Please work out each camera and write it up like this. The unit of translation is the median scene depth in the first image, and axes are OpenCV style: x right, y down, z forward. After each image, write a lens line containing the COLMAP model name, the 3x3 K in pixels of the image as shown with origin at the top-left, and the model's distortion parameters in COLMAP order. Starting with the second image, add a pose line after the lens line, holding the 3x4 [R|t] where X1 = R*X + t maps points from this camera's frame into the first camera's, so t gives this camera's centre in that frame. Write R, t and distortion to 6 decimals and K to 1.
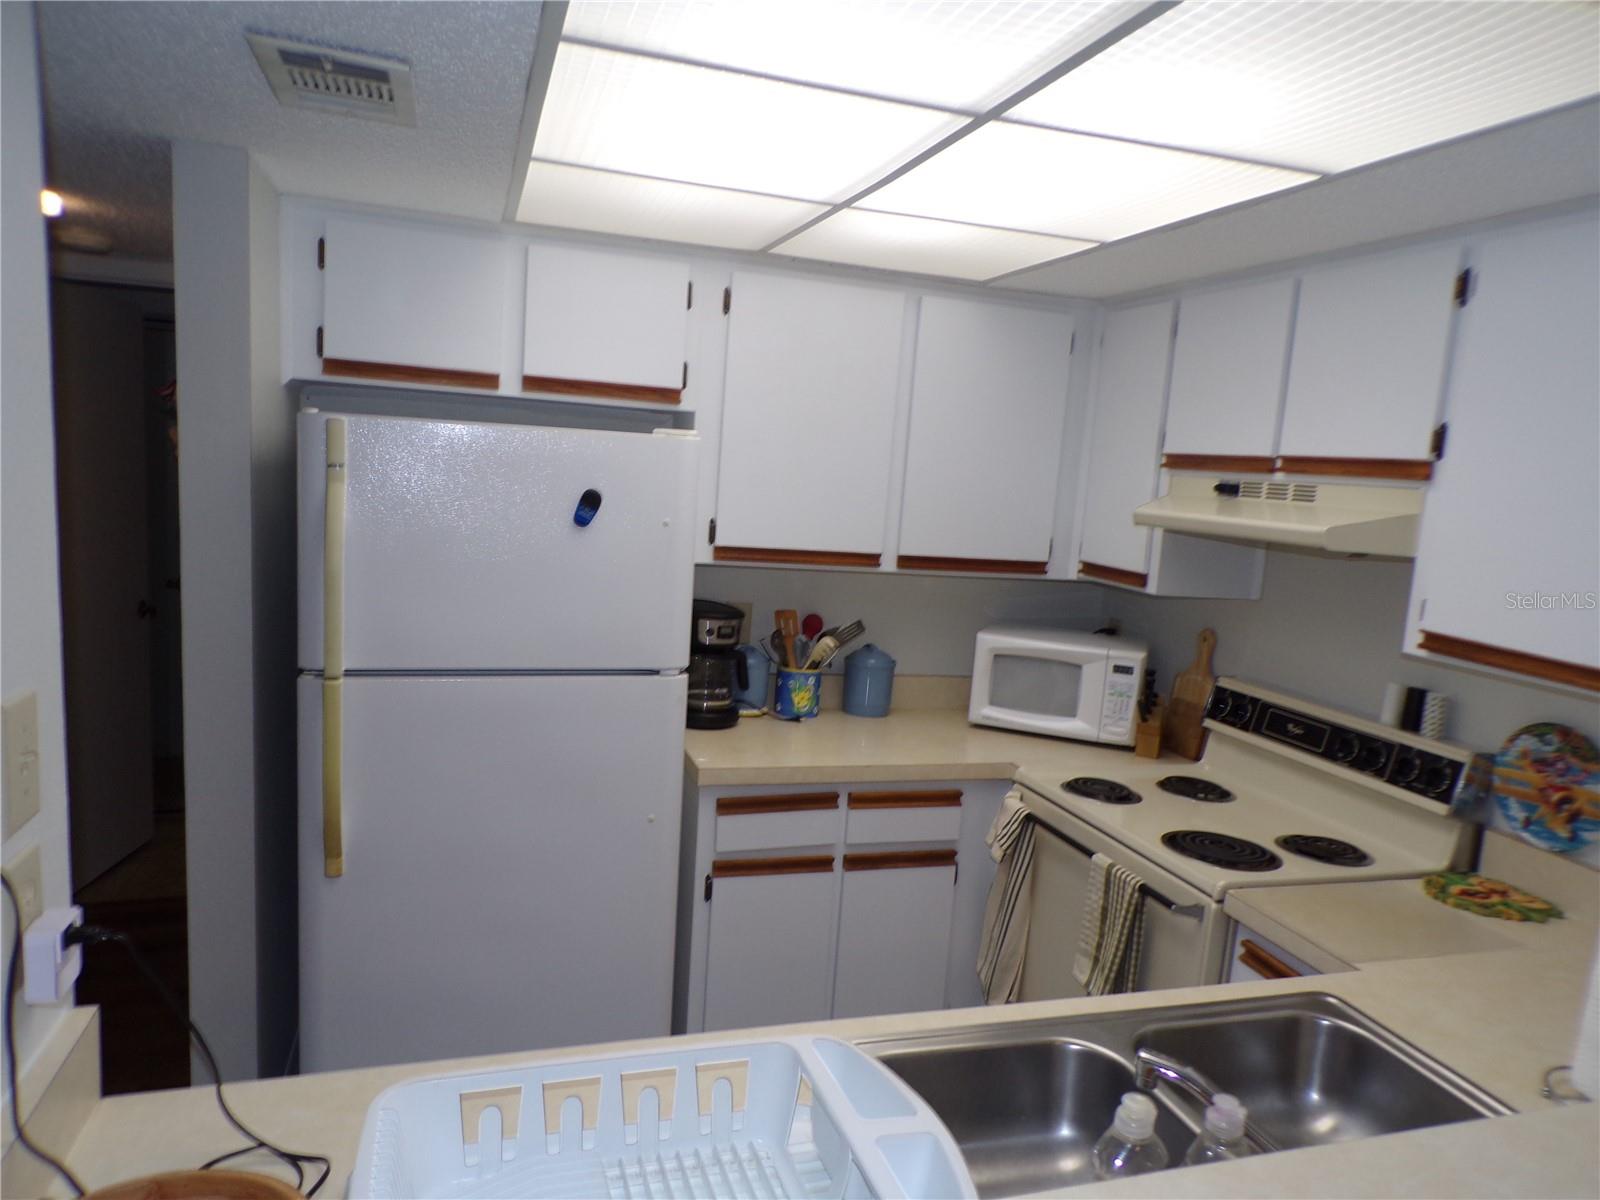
lens RADIAL K [[1088.1, 0, 797.3], [0, 1088.1, 609.1], [0, 0, 1]] dist [-0.005209, 0.008596]
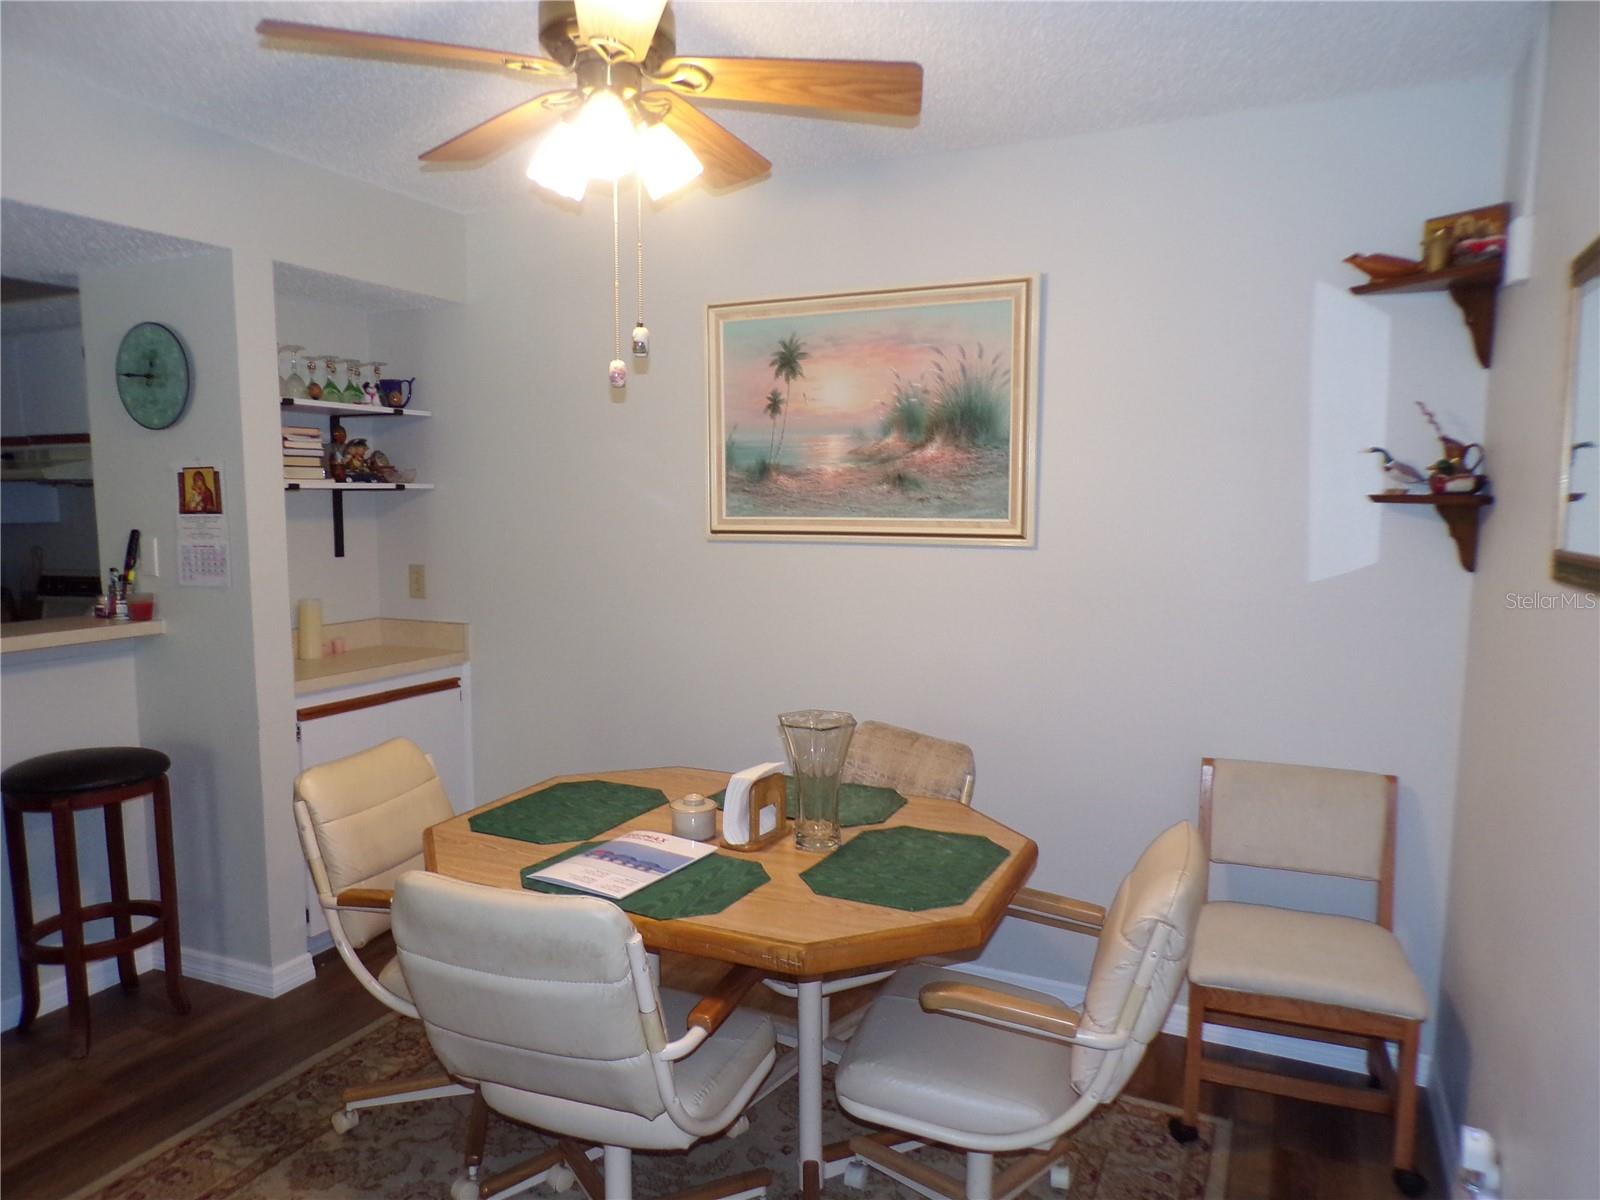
lens RADIAL K [[1088.1, 0, 792.9], [0, 1088.1, 606.2], [0, 0, 1]] dist [-0.005209, 0.008596]
pose [[0.666083, -0.150360, 0.730565, -0.099672], [0.160068, 0.985466, 0.056882, 0.248221], [-0.728500, 0.079051, 0.680470, -1.192440]]
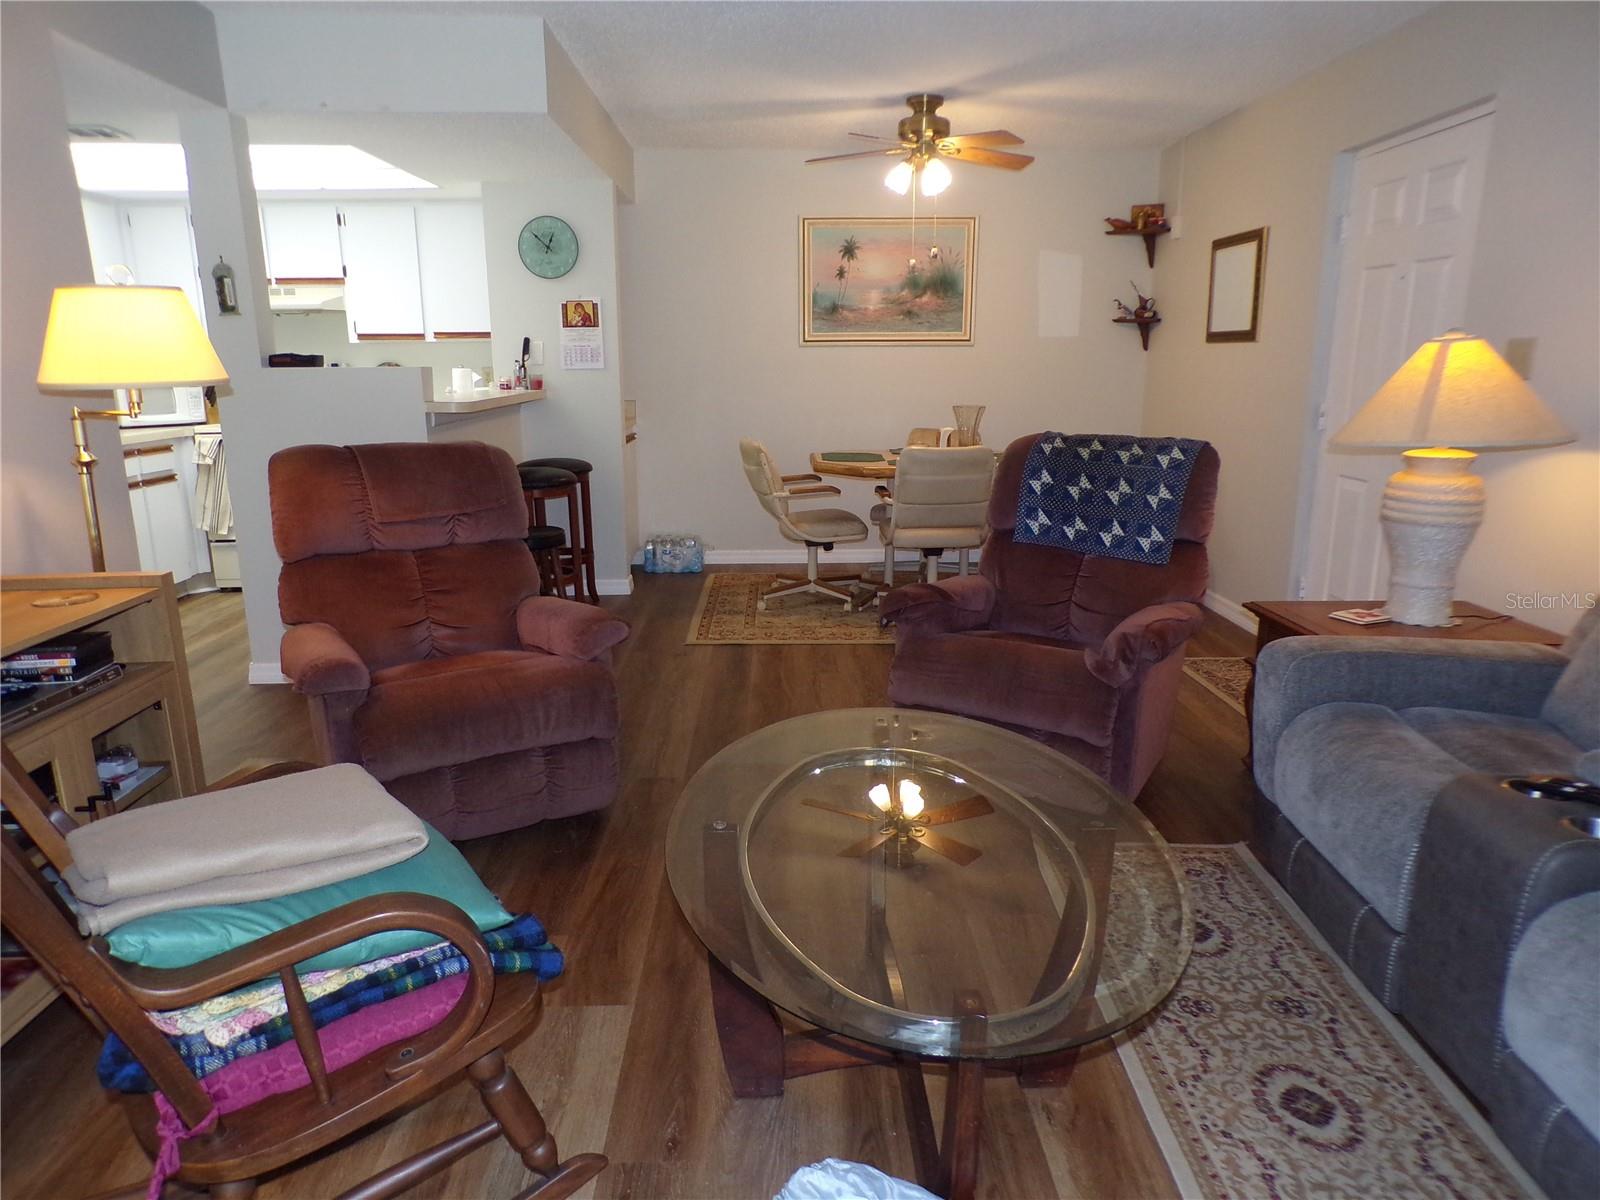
lens RADIAL K [[1088.1, 0, 805.3], [0, 1088.1, 598.1], [0, 0, 1]] dist [-0.005209, 0.008596]
pose [[0.265106, -0.284480, 0.921298, -1.793372], [0.167808, 0.954517, 0.246450, 0.158807], [-0.949505, 0.089266, 0.300786, -0.902759]]
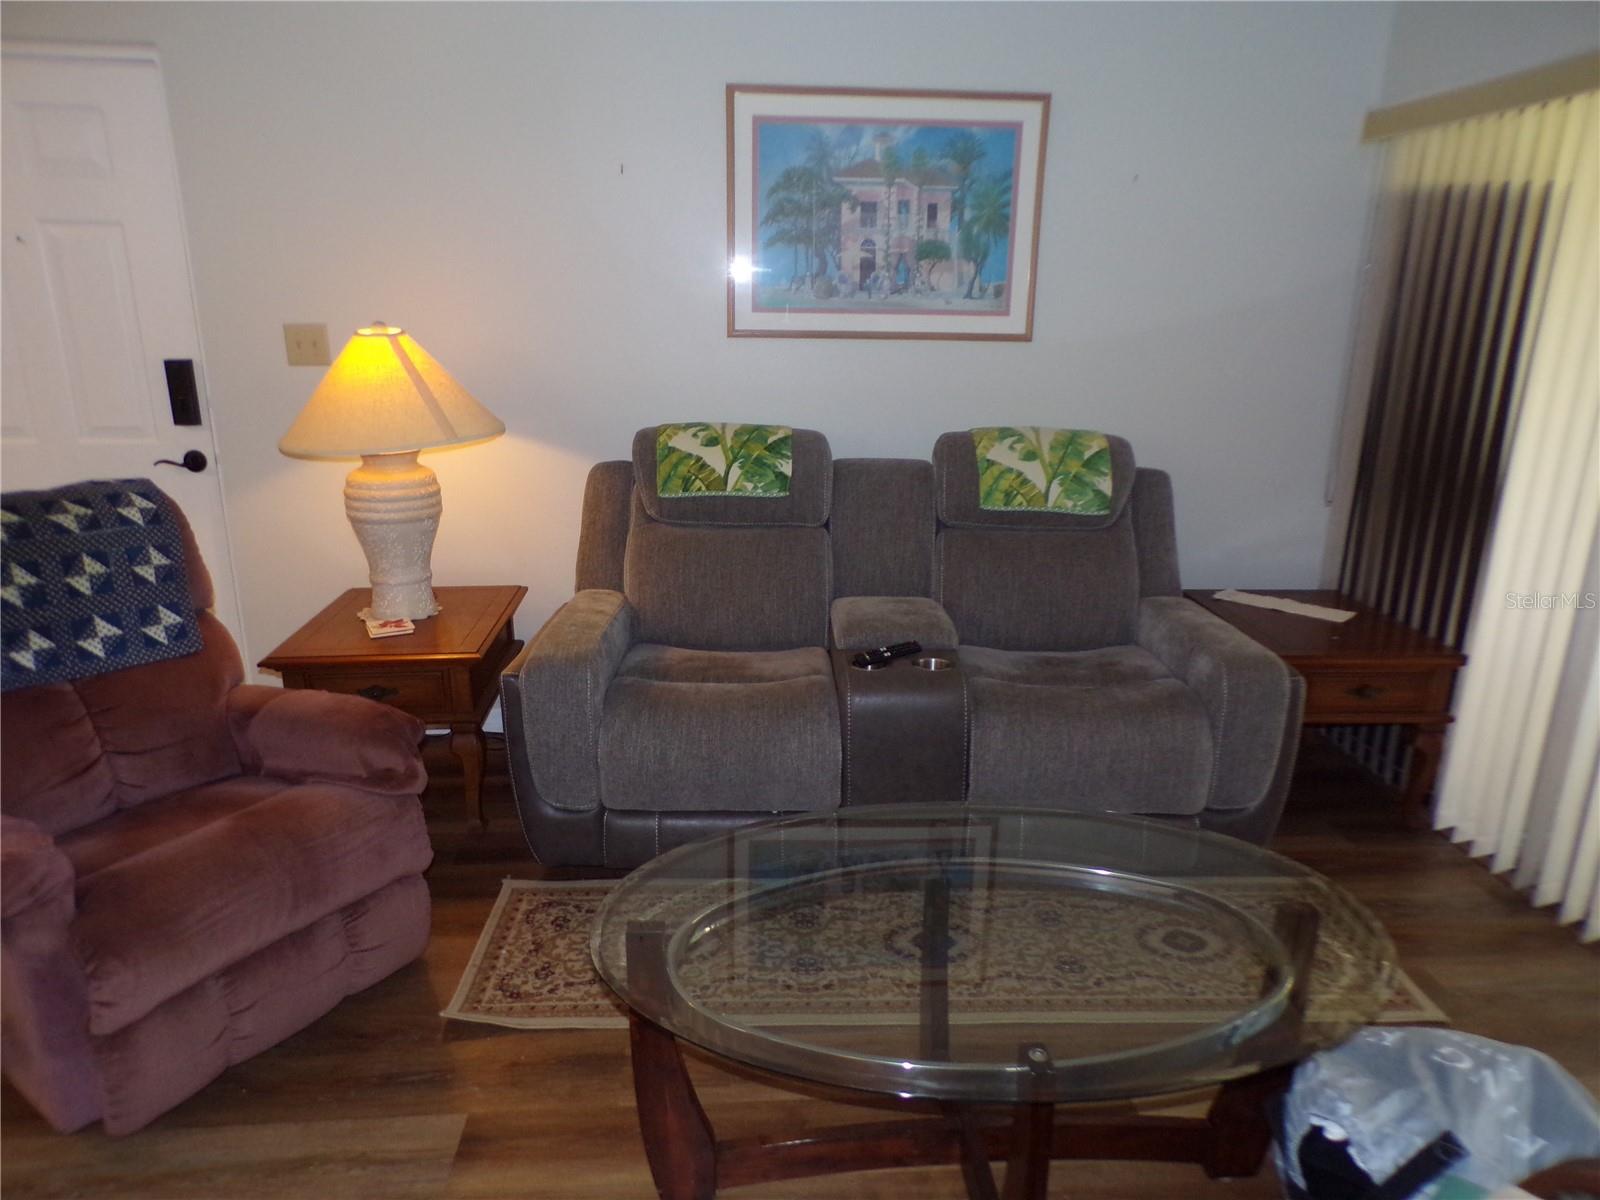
lens RADIAL K [[1088.1, 0, 801.0], [0, 1088.1, 613.8], [0, 0, 1]] dist [-0.005209, 0.008596]
pose [[-0.970821, -0.140111, 0.194616, -1.126371], [-0.043583, 0.901133, 0.431347, 0.040473], [-0.235811, 0.410279, -0.880945, -0.173113]]
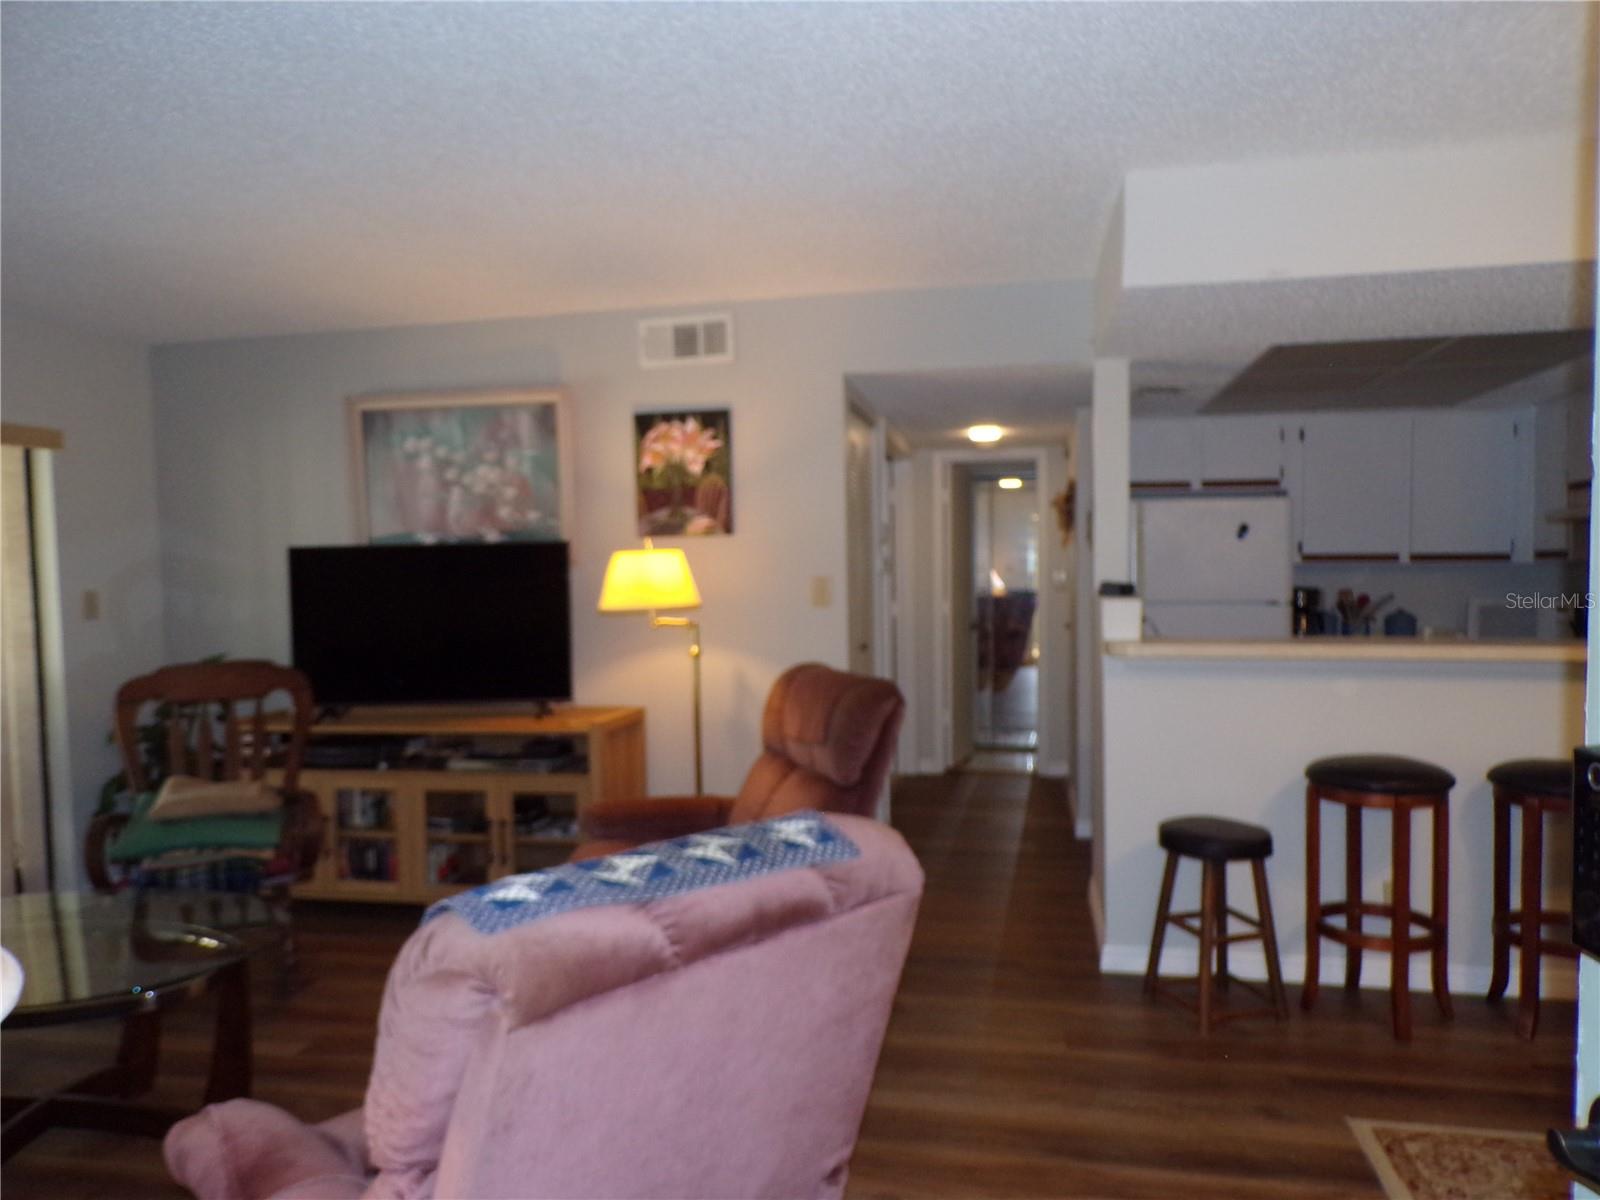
lens RADIAL K [[1088.1, 0, 804.7], [0, 1088.1, 606.3], [0, 0, 1]] dist [-0.005209, 0.008596]
pose [[0.877582, -0.065653, -0.474909, 0.075300], [0.006481, 0.992113, -0.125177, 0.324032], [0.479382, 0.106775, 0.871087, -1.347178]]
